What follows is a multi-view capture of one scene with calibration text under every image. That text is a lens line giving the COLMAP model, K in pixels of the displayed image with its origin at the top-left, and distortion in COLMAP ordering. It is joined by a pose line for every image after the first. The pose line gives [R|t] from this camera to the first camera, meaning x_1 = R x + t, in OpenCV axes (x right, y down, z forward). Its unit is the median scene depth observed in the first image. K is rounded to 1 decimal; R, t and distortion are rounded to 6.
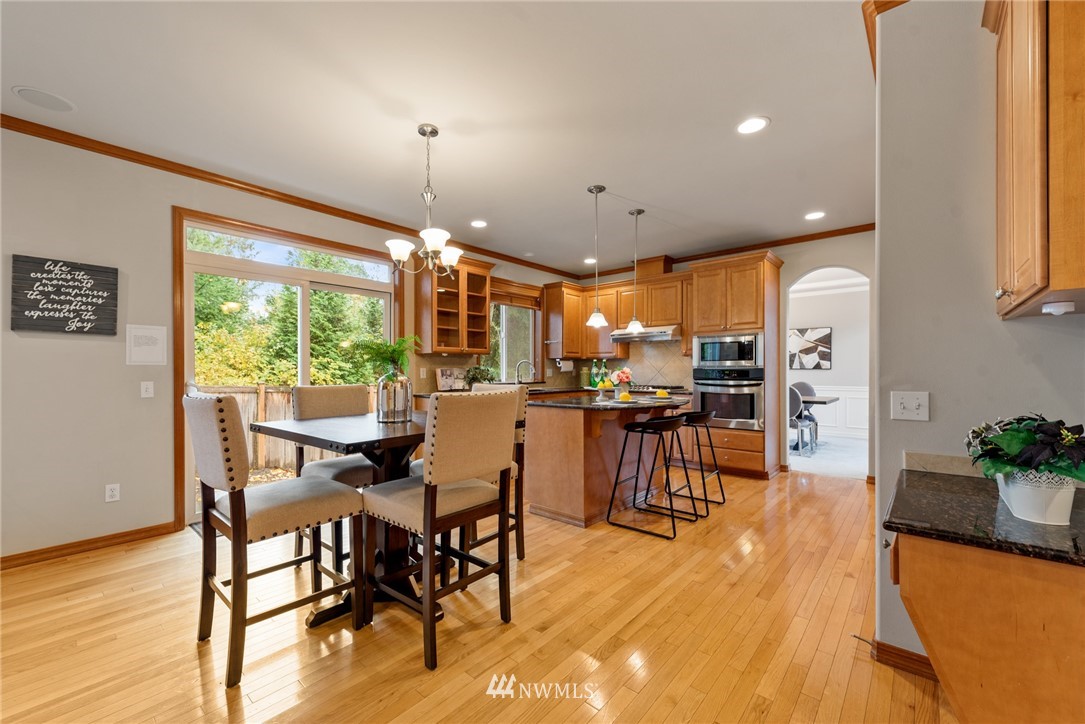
lens RADIAL K [[432.6, 0, 543.8], [0, 432.6, 366.3], [0, 0, 1]] dist [0.002181, 0.000157]
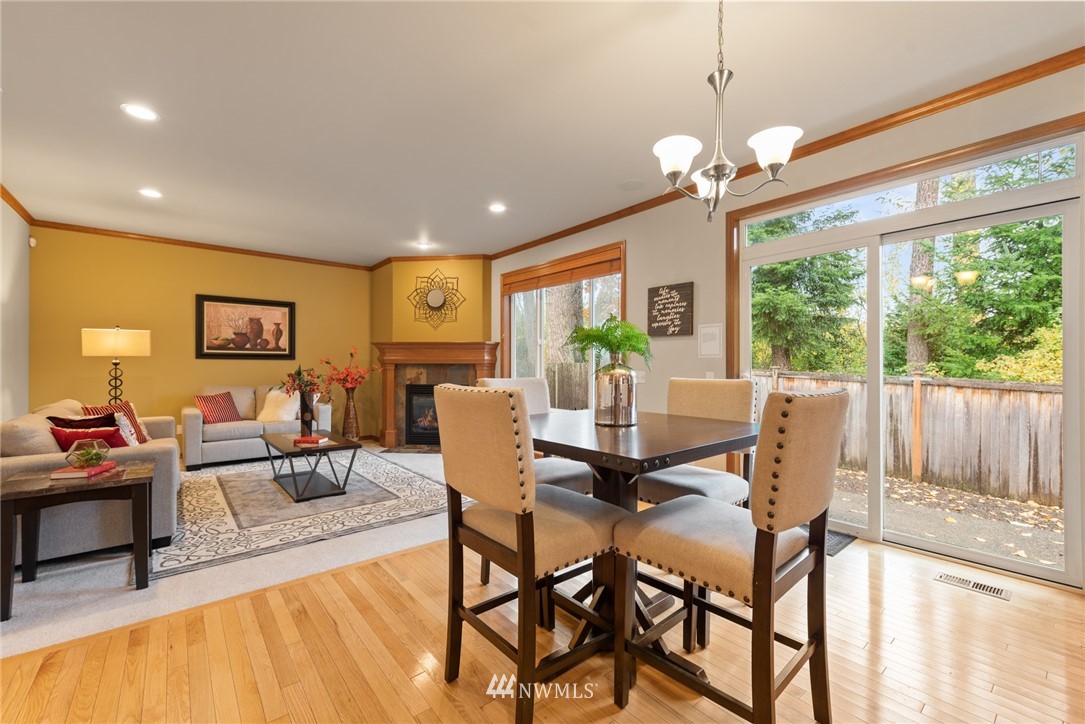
lens RADIAL K [[447.4, 0, 542.5], [0, 447.4, 366.2], [0, 0, 1]] dist [0.000569, -0.000024]
pose [[-0.166151, 0.002436, -0.986097, 0.393656], [0.012543, 0.999921, 0.000356, 0.015363], [0.986021, -0.012310, -0.166168, 0.823276]]
